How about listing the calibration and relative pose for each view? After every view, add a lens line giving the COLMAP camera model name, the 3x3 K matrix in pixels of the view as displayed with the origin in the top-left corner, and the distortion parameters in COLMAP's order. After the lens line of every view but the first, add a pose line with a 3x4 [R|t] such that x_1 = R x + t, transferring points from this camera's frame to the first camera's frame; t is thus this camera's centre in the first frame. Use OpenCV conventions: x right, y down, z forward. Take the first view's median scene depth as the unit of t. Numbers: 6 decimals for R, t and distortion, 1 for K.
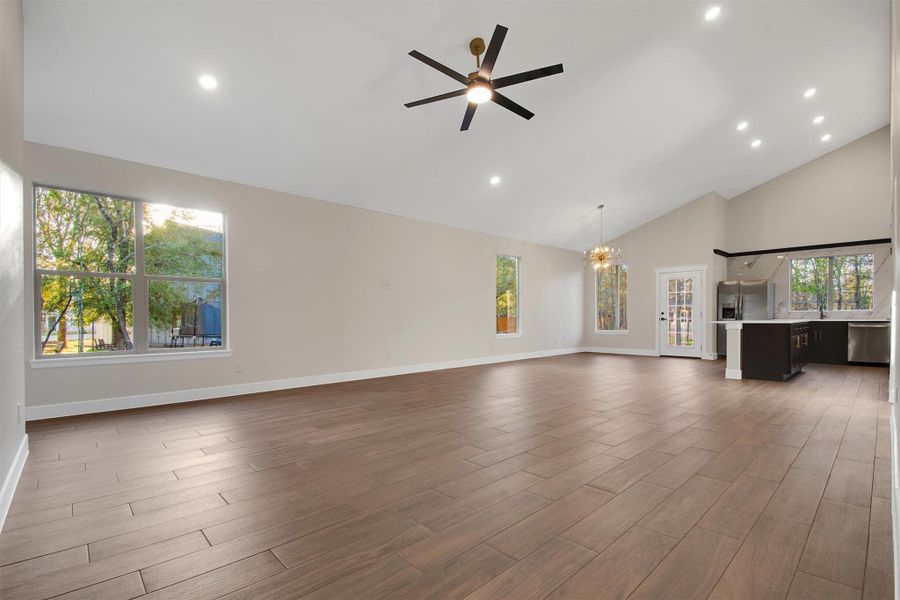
lens RADIAL K [[412.1, 0, 462.2], [0, 412.1, 321.9], [0, 0, 1]] dist [-0.002190, -0.000430]
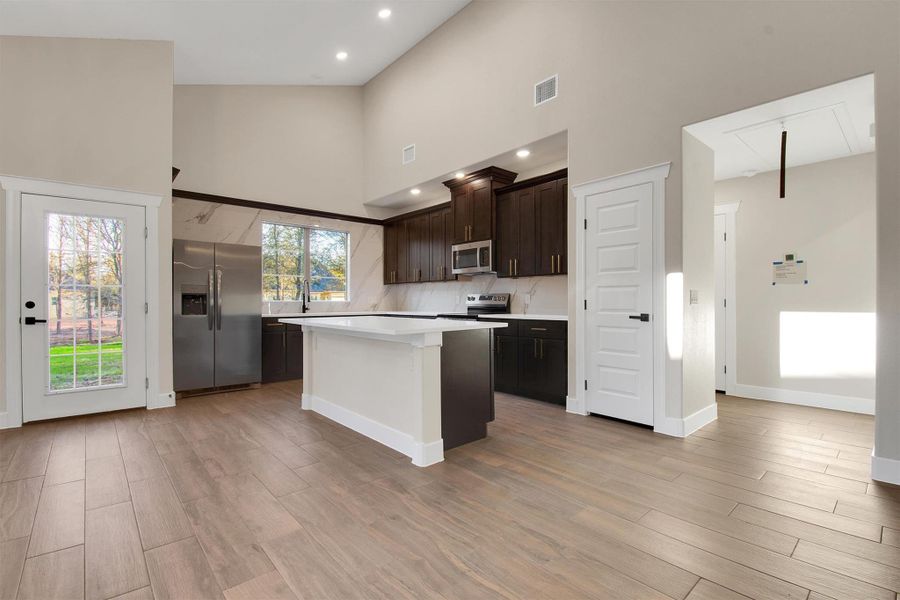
lens RADIAL K [[409.0, 0, 449.9], [0, 409.0, 312.8], [0, 0, 1]] dist [-0.001415, -0.017430]
pose [[0.043172, -0.024556, 0.998766, 0.166951], [0.013359, 0.999623, 0.024000, -0.018679], [-0.998978, 0.012307, 0.043484, 0.671795]]
